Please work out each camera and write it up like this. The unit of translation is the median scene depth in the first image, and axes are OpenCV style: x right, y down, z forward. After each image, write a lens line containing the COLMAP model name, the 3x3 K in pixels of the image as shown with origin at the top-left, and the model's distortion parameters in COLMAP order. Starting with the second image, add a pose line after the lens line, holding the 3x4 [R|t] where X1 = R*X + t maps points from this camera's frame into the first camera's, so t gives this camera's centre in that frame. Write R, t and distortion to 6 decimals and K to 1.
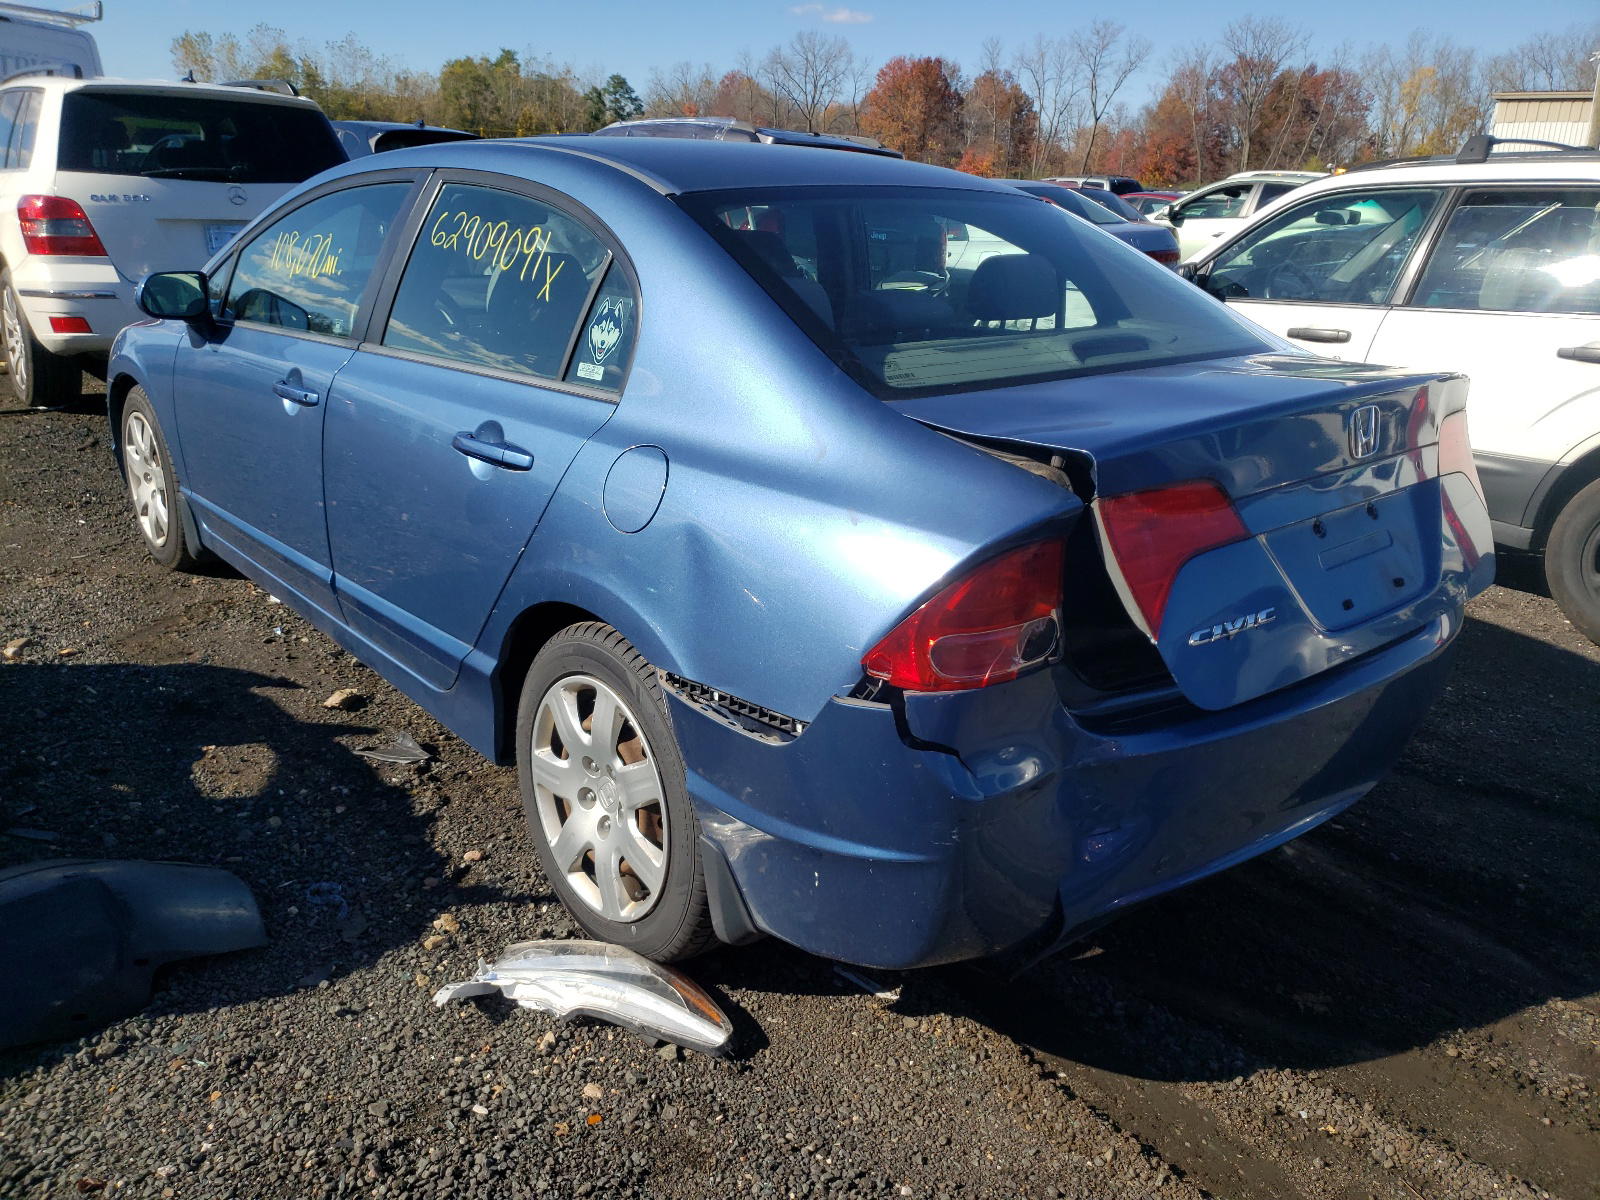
lens RADIAL K [[1211.3, 0, 792.6], [0, 1211.3, 593.3], [0, 0, 1]] dist [0.000674, 0.009366]
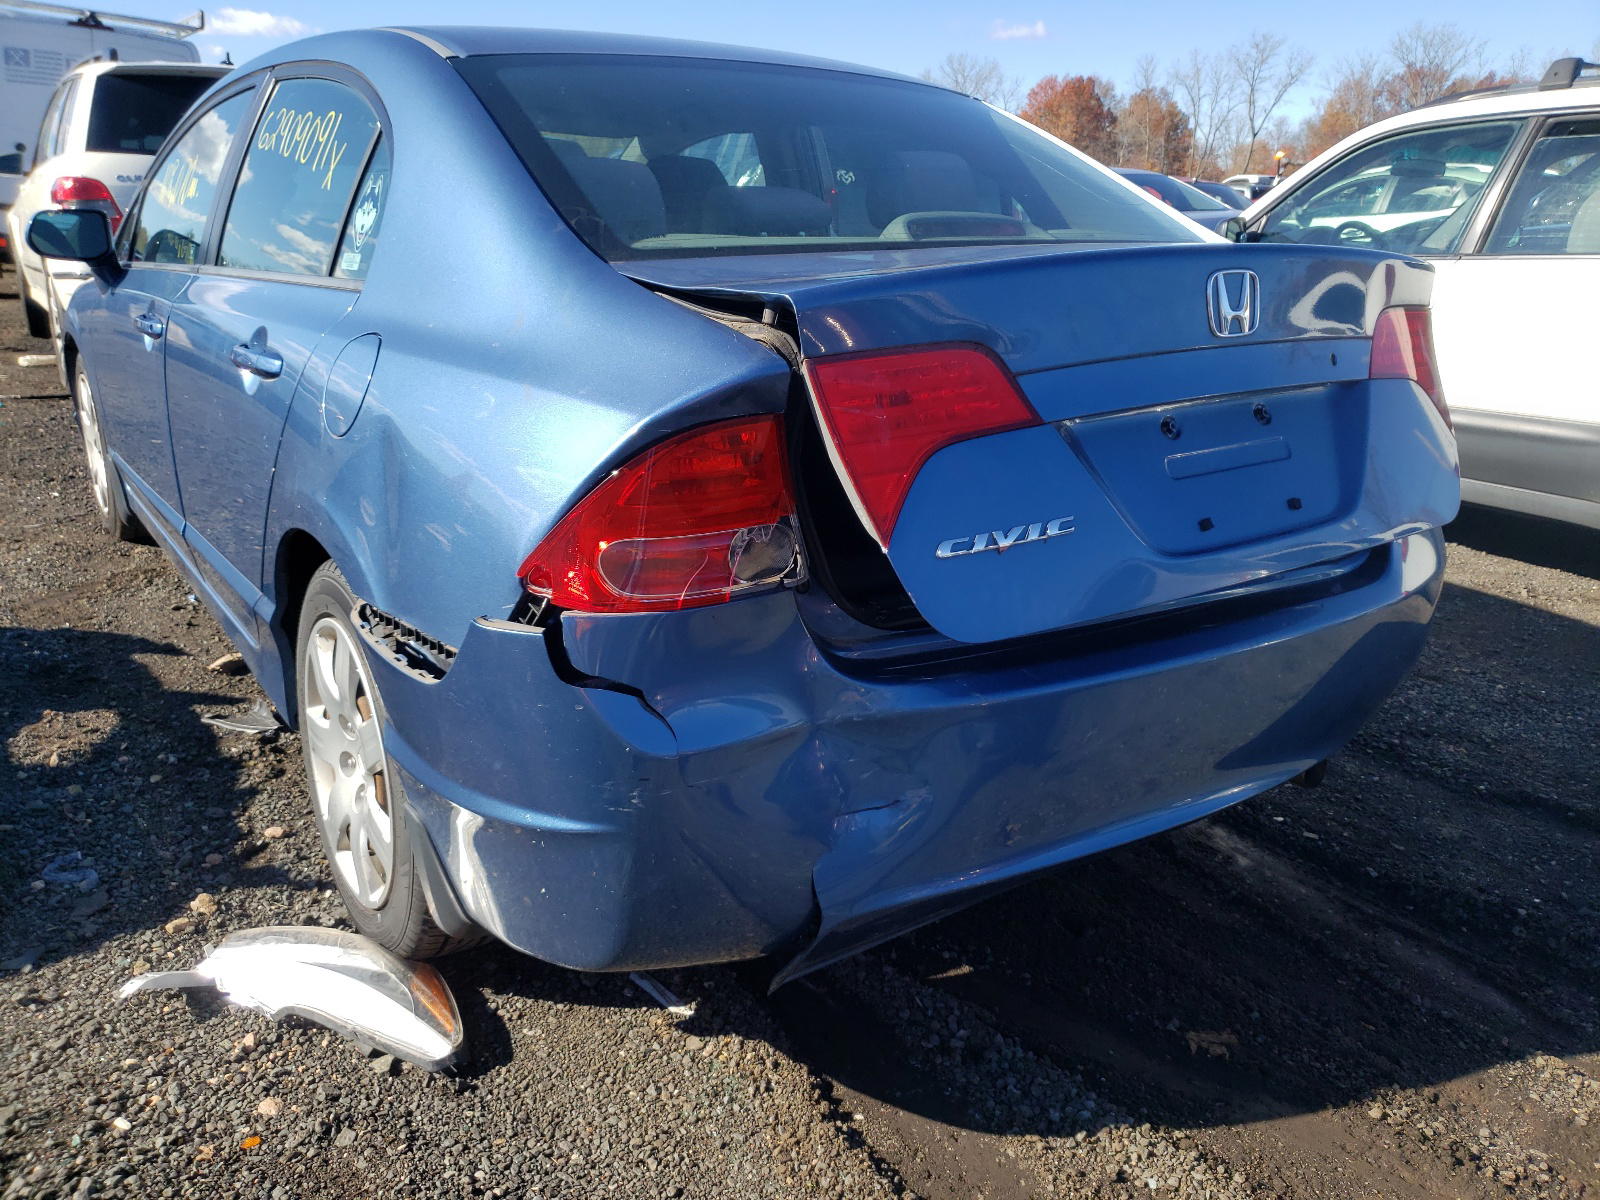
lens RADIAL K [[1220.0, 0, 810.9], [0, 1220.0, 604.9], [0, 0, 1]] dist [-0.001768, 0.012989]
pose [[0.995740, 0.014571, -0.091050, 0.248781], [-0.015194, 0.999866, -0.006156, 0.061432], [0.090949, 0.007514, 0.995827, 0.182395]]
